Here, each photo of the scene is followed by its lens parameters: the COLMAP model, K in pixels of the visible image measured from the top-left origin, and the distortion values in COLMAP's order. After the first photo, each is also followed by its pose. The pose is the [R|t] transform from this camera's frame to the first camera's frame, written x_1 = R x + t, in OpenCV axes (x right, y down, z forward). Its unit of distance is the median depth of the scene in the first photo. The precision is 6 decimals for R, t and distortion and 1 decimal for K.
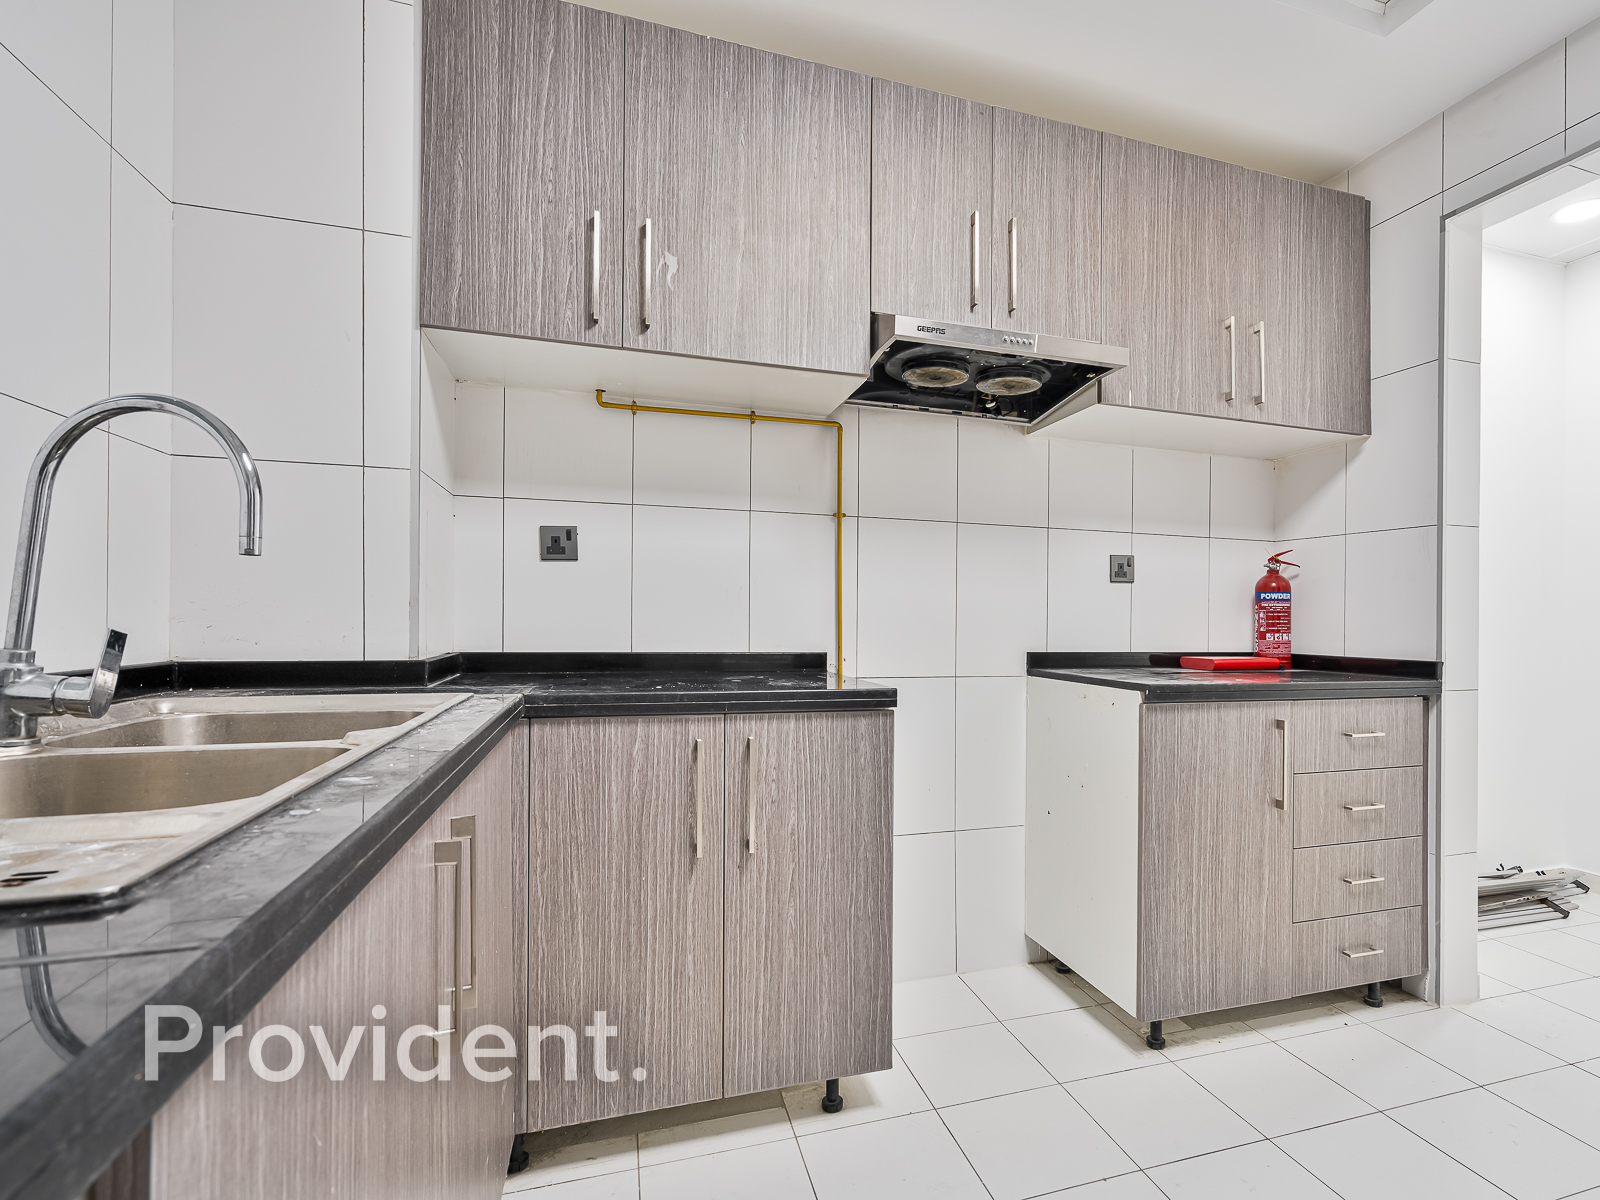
lens RADIAL K [[824.4, 0, 894.7], [0, 824.4, 635.3], [0, 0, 1]] dist [-0.006796, 0.002087]
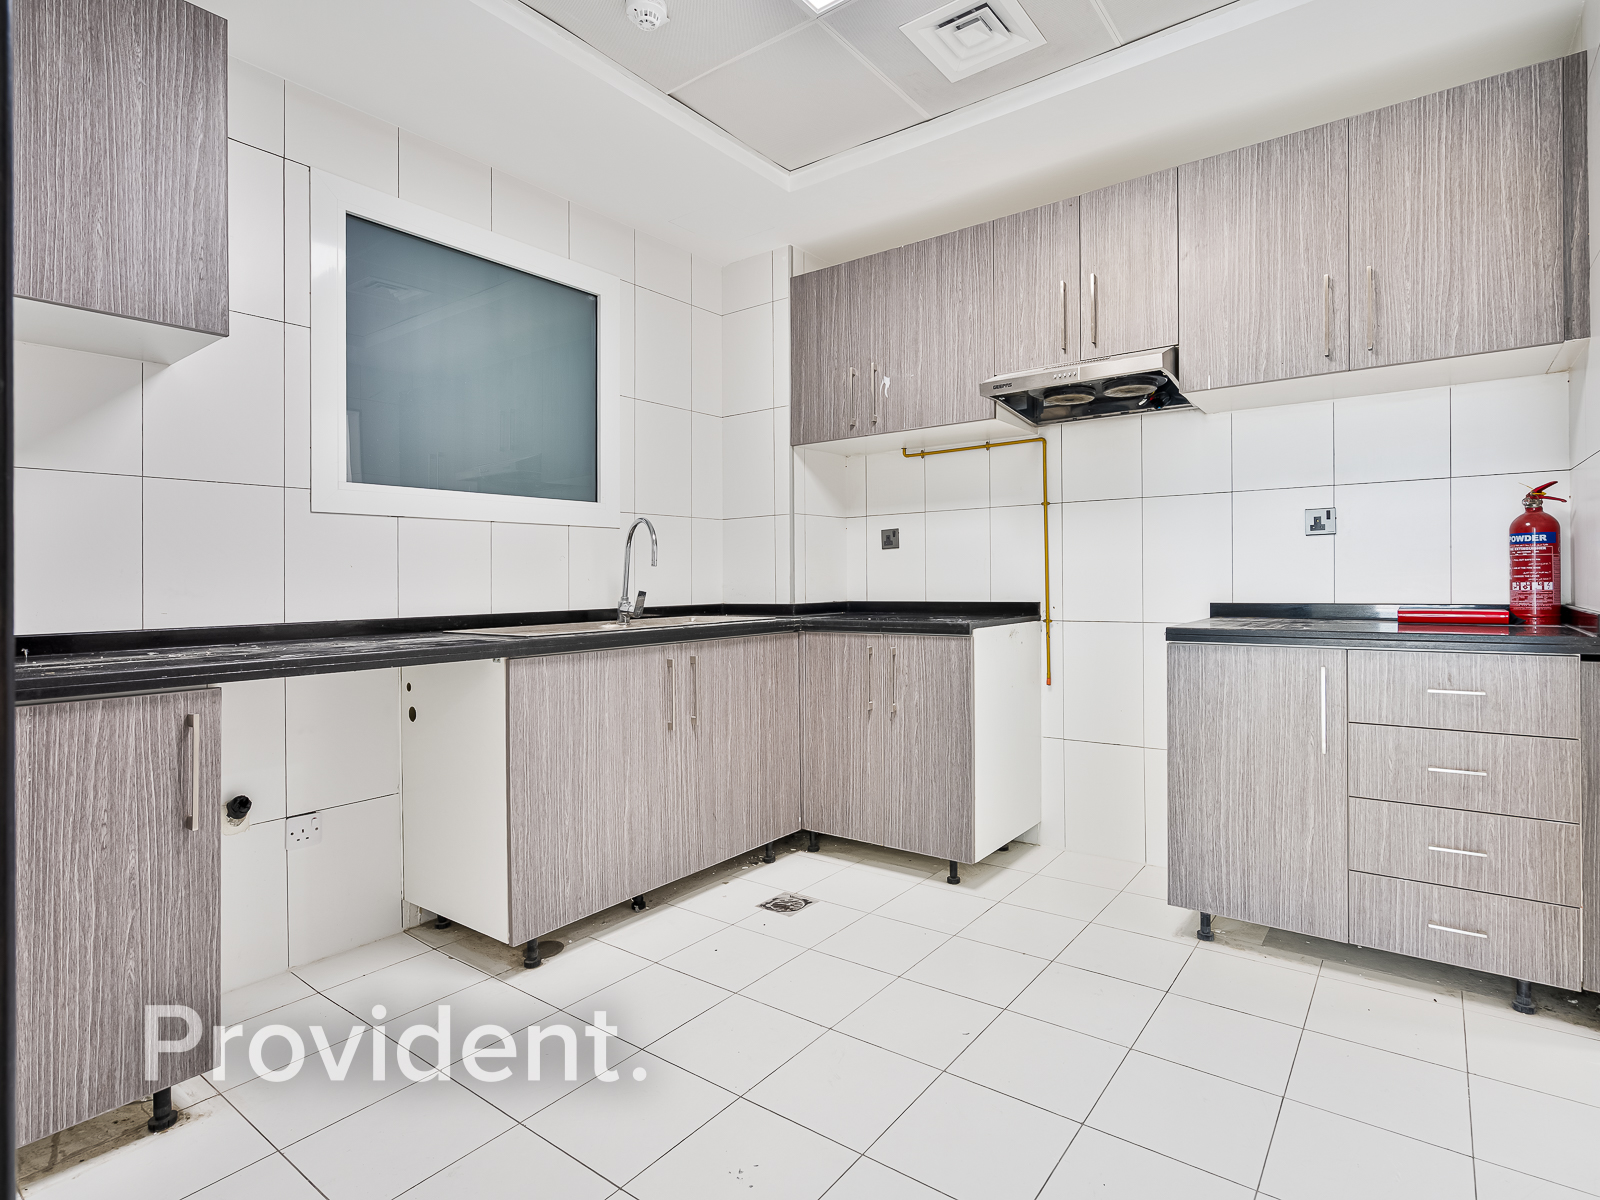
lens RADIAL K [[824.4, 0, 807.8], [0, 824.4, 592.6], [0, 0, 1]] dist [-0.006796, 0.002087]
pose [[0.551552, -0.009261, -0.834089, 1.008014], [0.004616, 0.999957, -0.008051, 0.015536], [0.834128, 0.000591, 0.551571, -0.115192]]
